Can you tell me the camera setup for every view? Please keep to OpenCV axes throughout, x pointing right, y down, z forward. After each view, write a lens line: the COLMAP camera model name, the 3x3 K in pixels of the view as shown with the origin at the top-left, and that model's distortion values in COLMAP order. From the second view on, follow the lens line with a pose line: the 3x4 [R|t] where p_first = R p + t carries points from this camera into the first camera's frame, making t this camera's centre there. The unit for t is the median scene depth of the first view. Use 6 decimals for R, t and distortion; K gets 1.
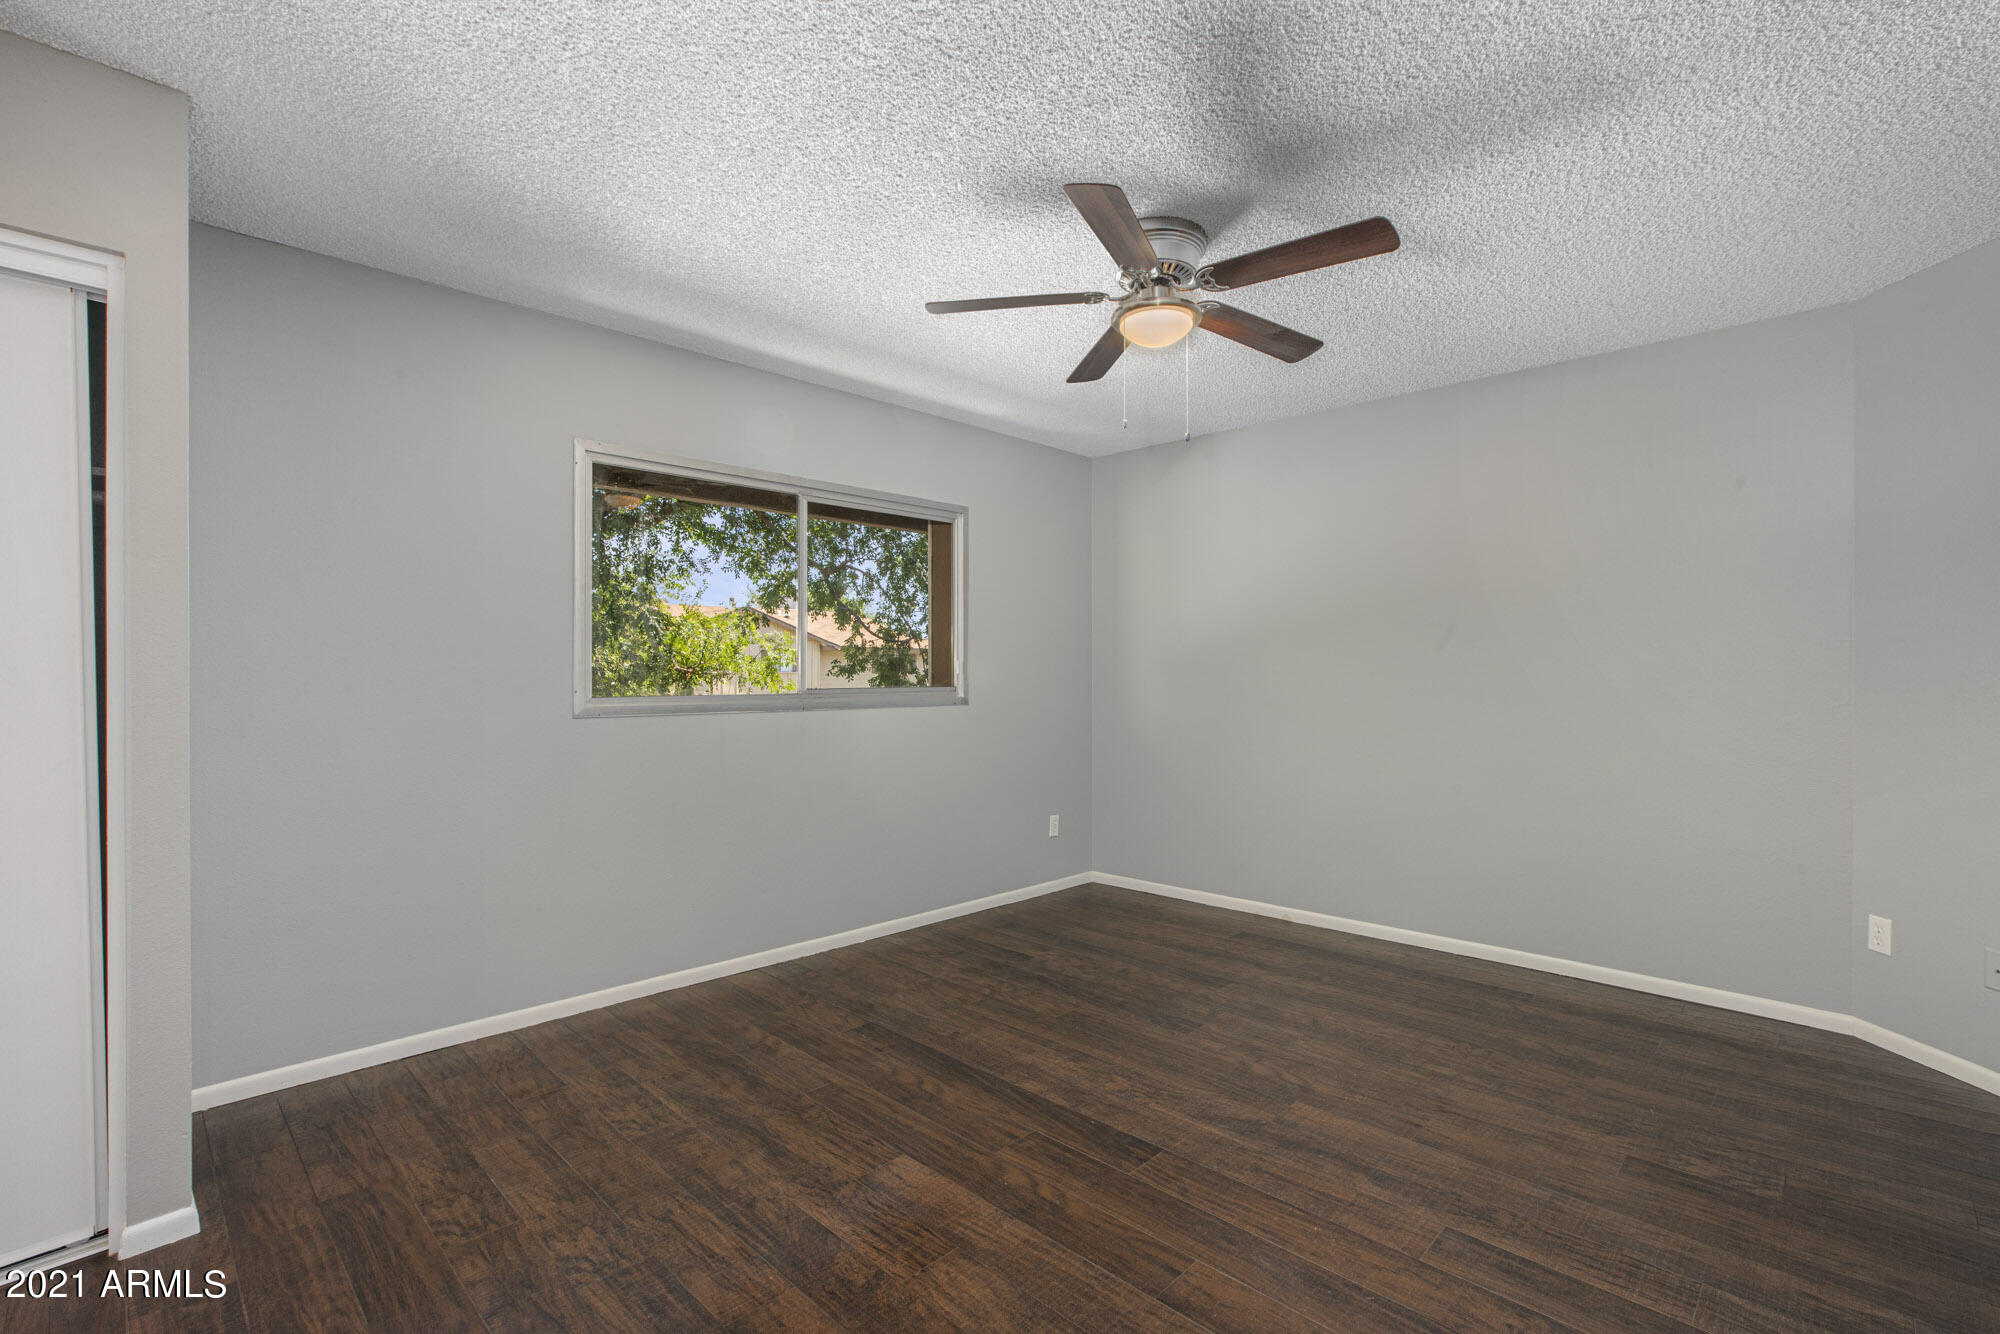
lens RADIAL K [[914.2, 0, 965.0], [0, 914.2, 730.8], [0, 0, 1]] dist [-0.049242, 0.014228]
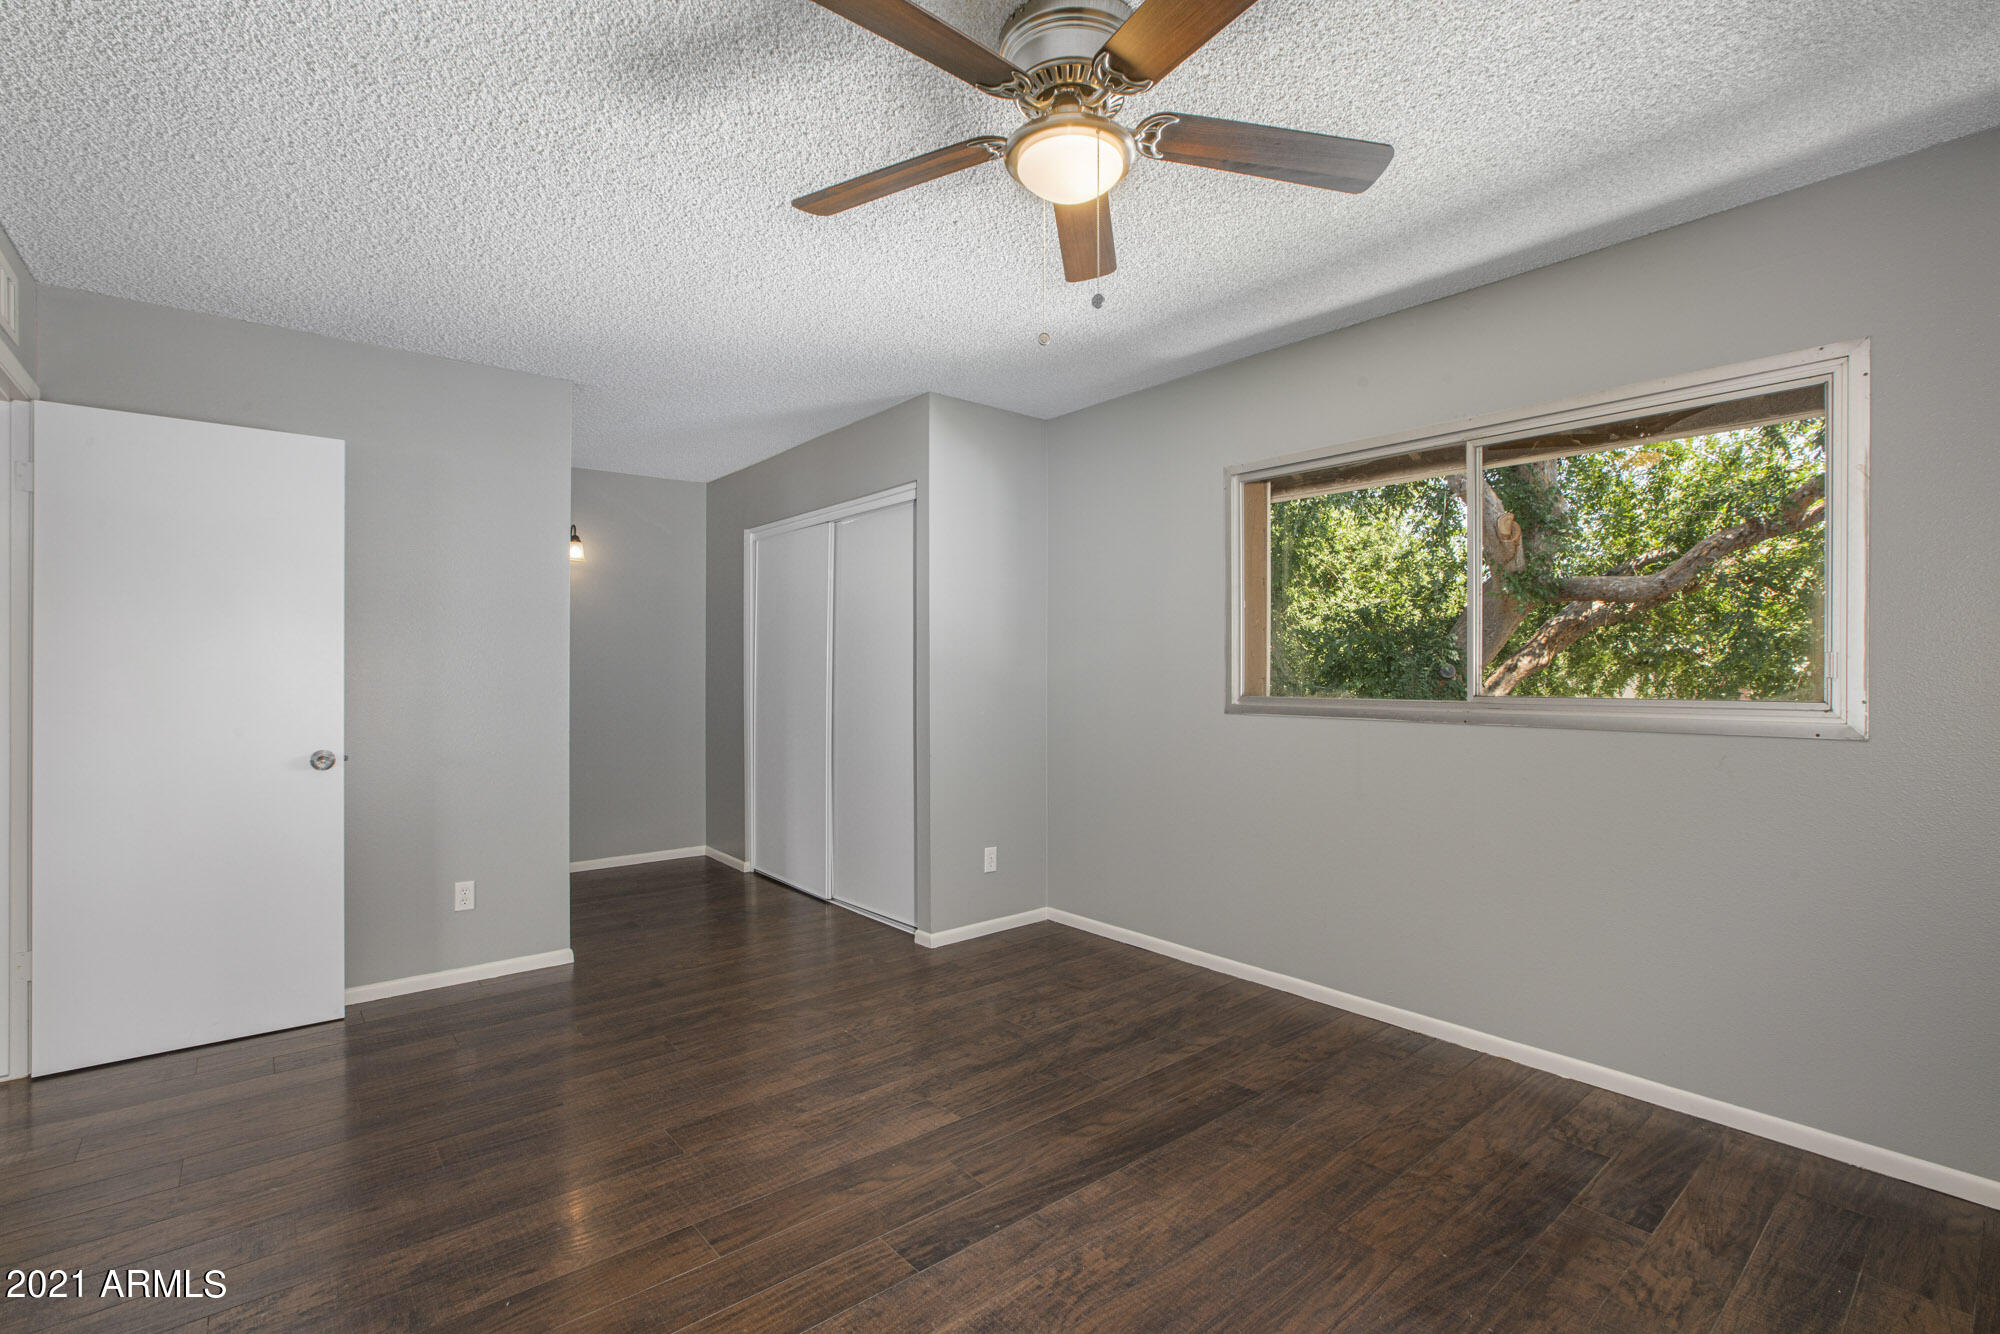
lens RADIAL K [[914.2, 0, 990.7], [0, 914.2, 665.4], [0, 0, 1]] dist [-0.049242, 0.014228]
pose [[-0.094847, -0.003971, -0.995484, 0.791751], [-0.062754, 0.998027, 0.001998, -0.056735], [0.993512, 0.062660, -0.094909, 0.875722]]
